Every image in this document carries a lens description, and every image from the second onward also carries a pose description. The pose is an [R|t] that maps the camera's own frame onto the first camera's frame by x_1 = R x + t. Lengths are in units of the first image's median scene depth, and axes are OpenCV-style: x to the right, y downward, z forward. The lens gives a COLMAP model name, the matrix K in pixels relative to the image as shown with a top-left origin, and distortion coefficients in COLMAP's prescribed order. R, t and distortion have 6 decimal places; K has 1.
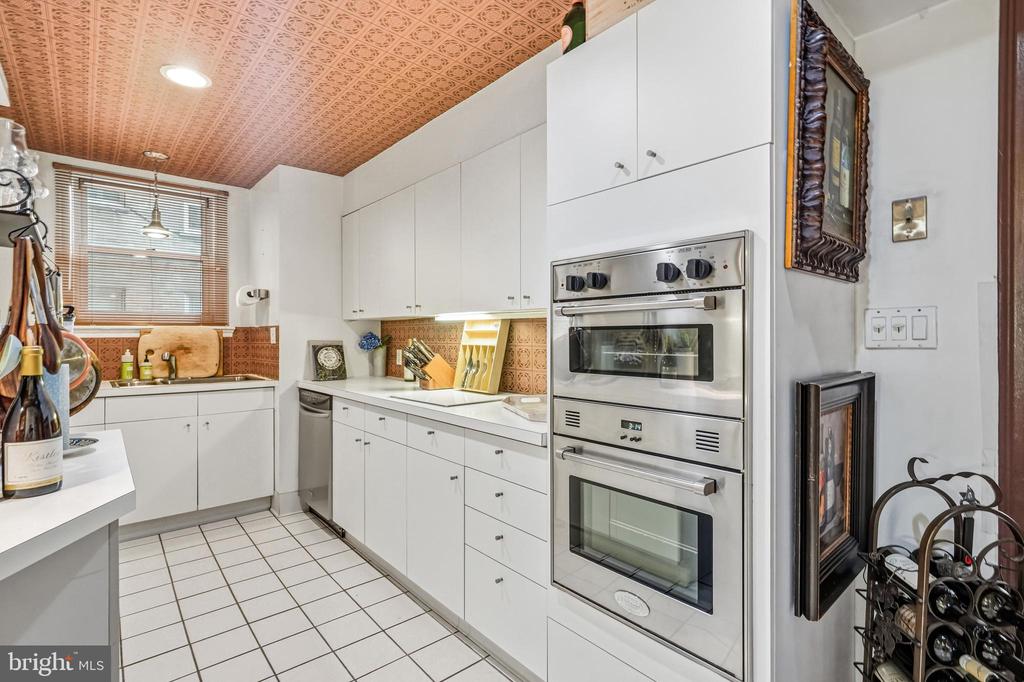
lens RADIAL K [[480.0, 0, 509.5], [0, 480.0, 337.0], [0, 0, 1]] dist [-0.004141, 0.000079]
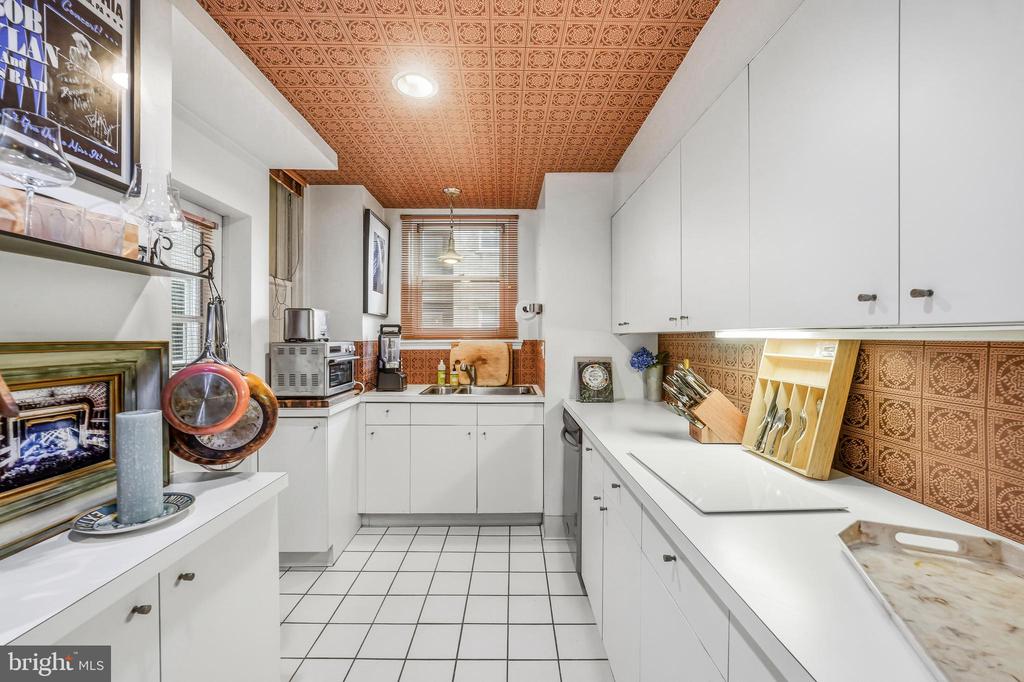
lens RADIAL K [[410.7, 0, 512.0], [0, 410.7, 339.9], [0, 0, 1]] dist [-0.006161, 0.000419]
pose [[0.767896, 0.005164, -0.640554, -0.003937], [-0.002598, 0.999984, 0.004947, -0.029197], [0.640570, -0.002134, 0.767897, 0.319584]]
